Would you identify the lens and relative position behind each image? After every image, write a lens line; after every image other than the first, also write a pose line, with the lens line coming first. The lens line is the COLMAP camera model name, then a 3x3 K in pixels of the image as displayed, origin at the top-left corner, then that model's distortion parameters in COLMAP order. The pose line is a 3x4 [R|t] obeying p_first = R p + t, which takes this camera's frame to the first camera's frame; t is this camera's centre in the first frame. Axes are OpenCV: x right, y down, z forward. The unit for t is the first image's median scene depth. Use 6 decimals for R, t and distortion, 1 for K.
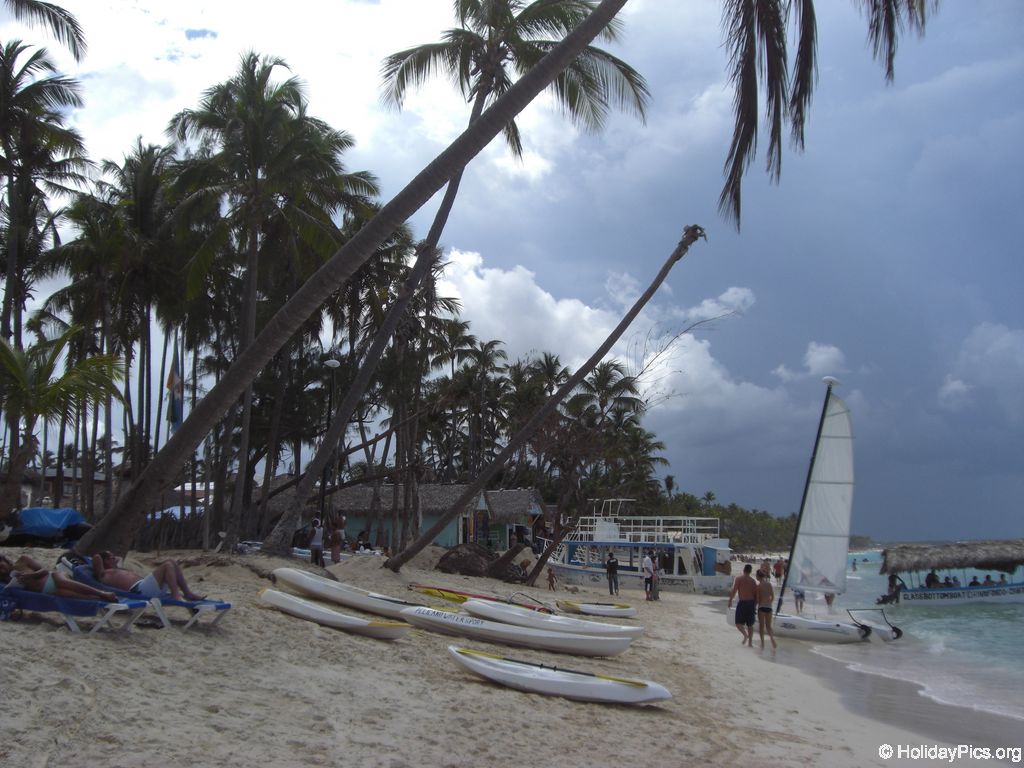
lens RADIAL K [[1142.0, 0, 512.0], [0, 1142.0, 384.0], [0, 0, 1]] dist [-0.217317, 0.225523]
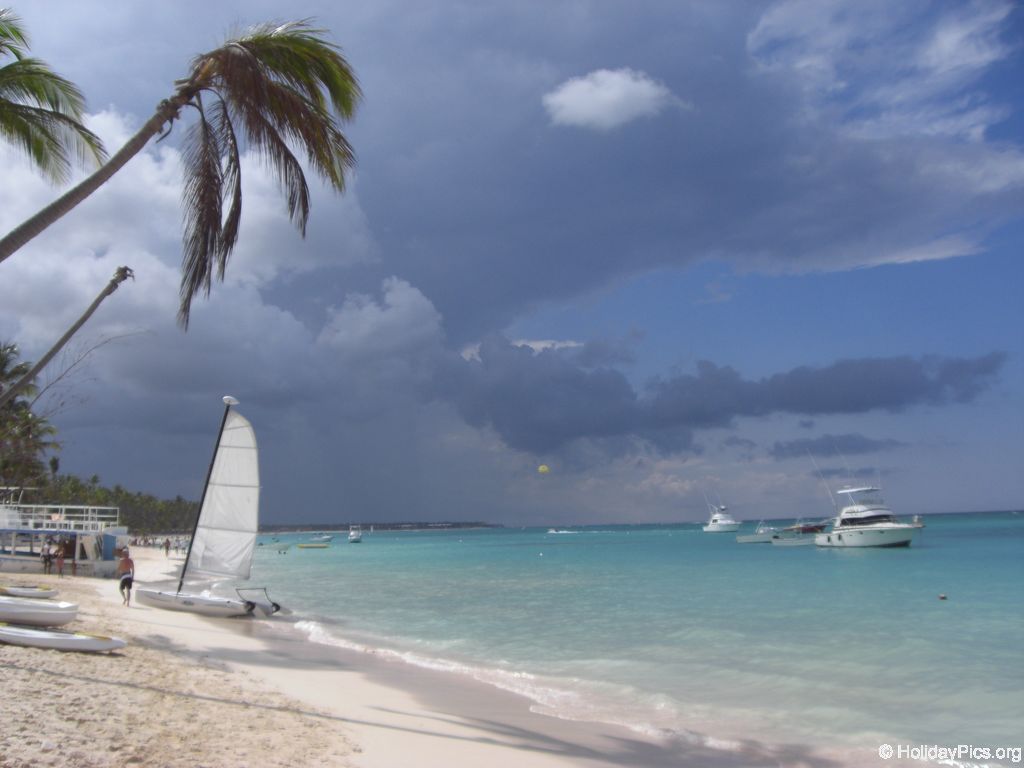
lens RADIAL K [[1145.4, 0, 511.3], [0, 1145.4, 361.4], [0, 0, 1]] dist [-0.187147, 0.166340]
pose [[0.862444, 0.054694, 0.503189, -0.042371], [-0.052804, 0.998442, -0.018022, -0.023058], [-0.503391, -0.011027, 0.863989, -0.123674]]
